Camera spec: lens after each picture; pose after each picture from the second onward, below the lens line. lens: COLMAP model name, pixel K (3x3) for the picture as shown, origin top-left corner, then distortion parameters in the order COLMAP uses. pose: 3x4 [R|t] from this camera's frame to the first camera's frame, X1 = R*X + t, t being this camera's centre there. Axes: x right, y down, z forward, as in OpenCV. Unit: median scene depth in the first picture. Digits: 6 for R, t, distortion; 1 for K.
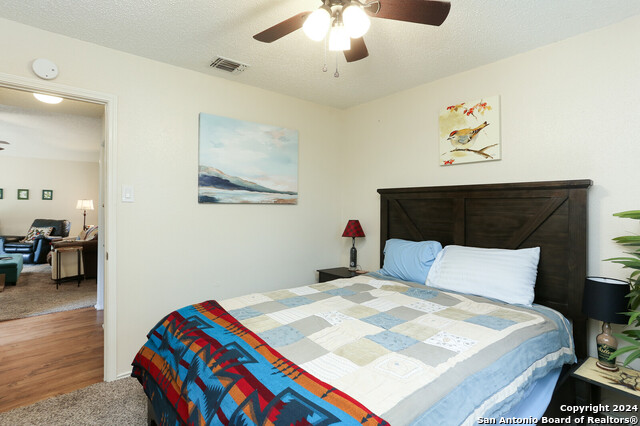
lens RADIAL K [[307.8, 0, 329.2], [0, 307.8, 202.9], [0, 0, 1]] dist [-0.028792, 0.002864]
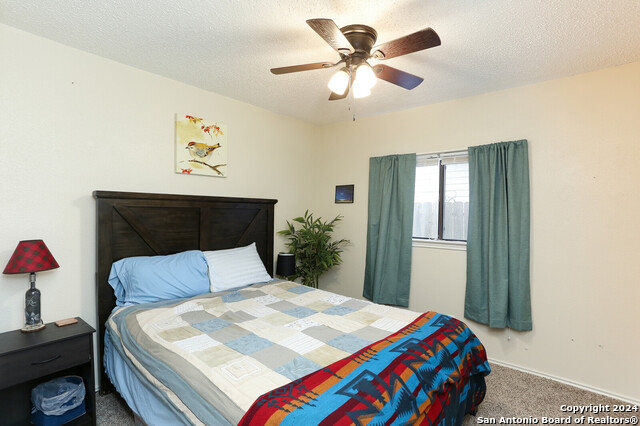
lens RADIAL K [[307.8, 0, 321.3], [0, 307.8, 214.4], [0, 0, 1]] dist [-0.028792, 0.002864]
pose [[-0.120003, -0.021653, 0.992537, -0.722442], [-0.027299, 0.999456, 0.018503, -0.023187], [-0.992398, -0.024875, -0.120528, 0.742555]]
